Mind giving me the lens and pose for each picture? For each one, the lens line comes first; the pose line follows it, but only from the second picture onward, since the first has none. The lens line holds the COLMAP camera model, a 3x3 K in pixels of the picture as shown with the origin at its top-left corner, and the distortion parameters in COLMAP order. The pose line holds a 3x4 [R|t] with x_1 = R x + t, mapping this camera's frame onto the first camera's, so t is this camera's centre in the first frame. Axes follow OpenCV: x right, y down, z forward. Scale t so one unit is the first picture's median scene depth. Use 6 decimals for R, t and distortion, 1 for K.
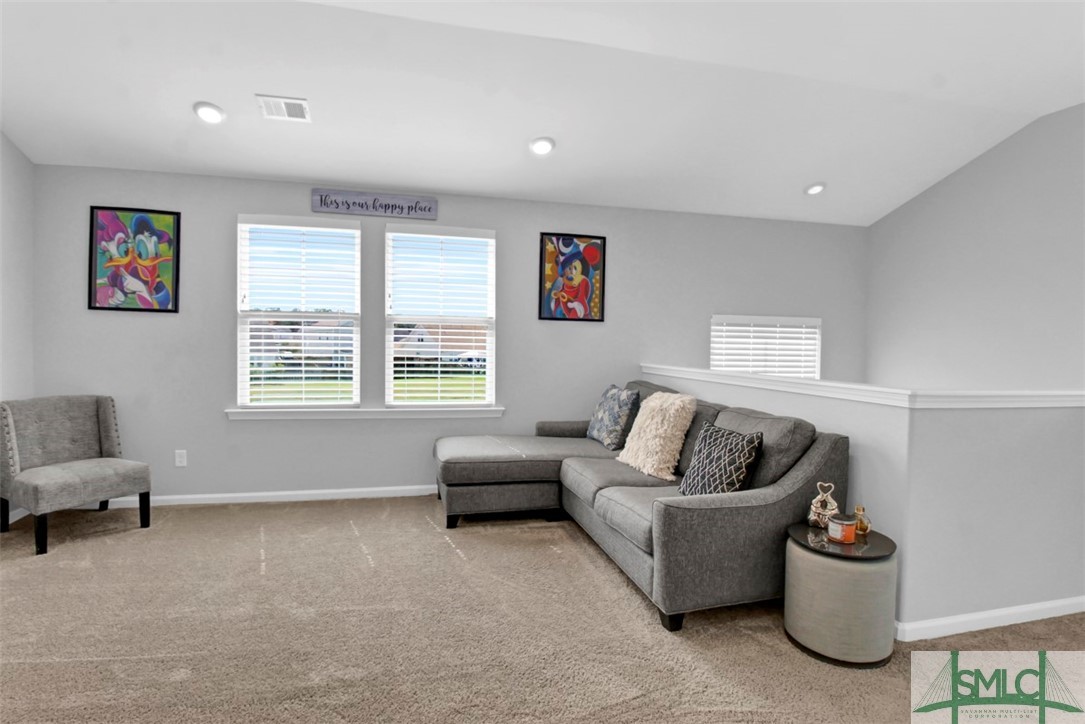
lens RADIAL K [[537.6, 0, 537.8], [0, 537.6, 351.0], [0, 0, 1]] dist [-0.008392, -0.001111]
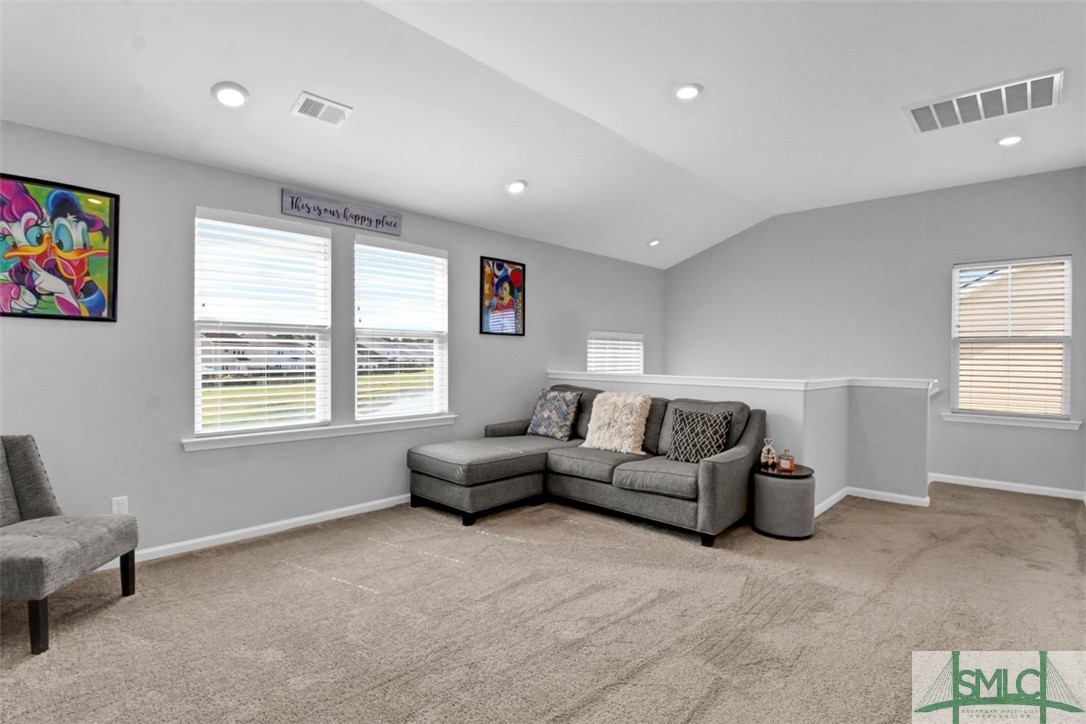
lens RADIAL K [[529.6, 0, 546.8], [0, 529.6, 352.5], [0, 0, 1]] dist [-0.012862, -0.002398]
pose [[0.832647, -0.009352, 0.553725, -0.563258], [0.015875, 0.999850, -0.006985, -0.011190], [-0.553577, 0.014606, 0.832670, 0.010049]]
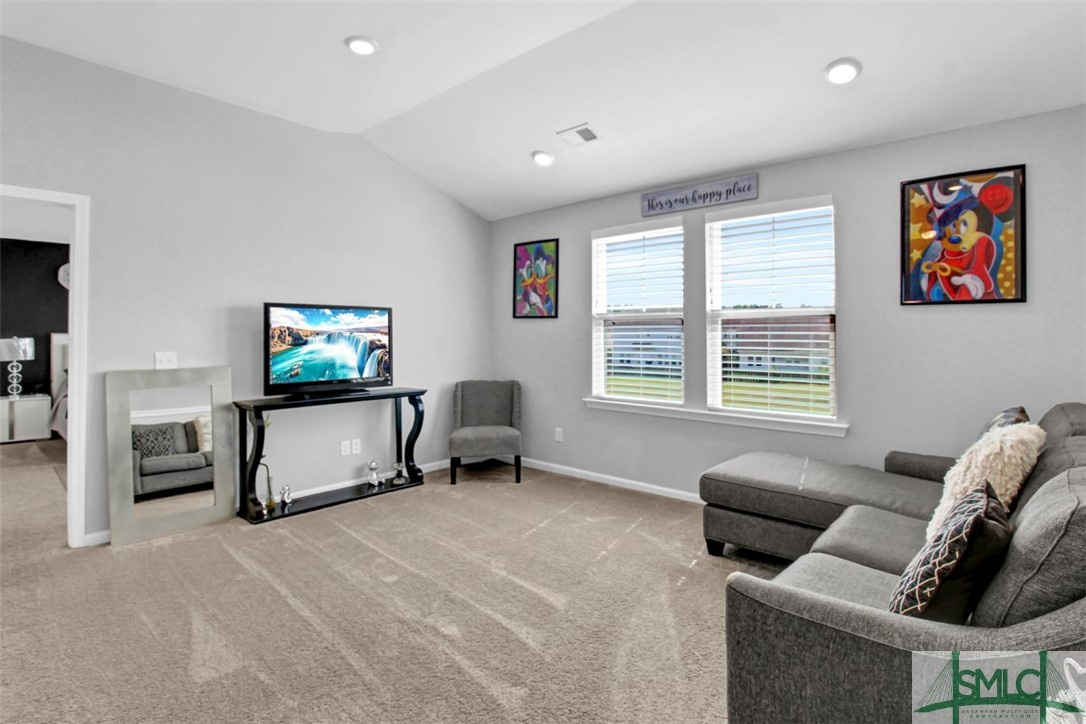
lens RADIAL K [[556.0, 0, 552.8], [0, 556.0, 330.6], [0, 0, 1]] dist [-0.002267, -0.013574]
pose [[0.572971, -0.023705, -0.819233, 0.383426], [-0.004057, 0.999487, -0.031758, -0.000703], [0.819566, 0.021520, 0.572581, 0.240851]]
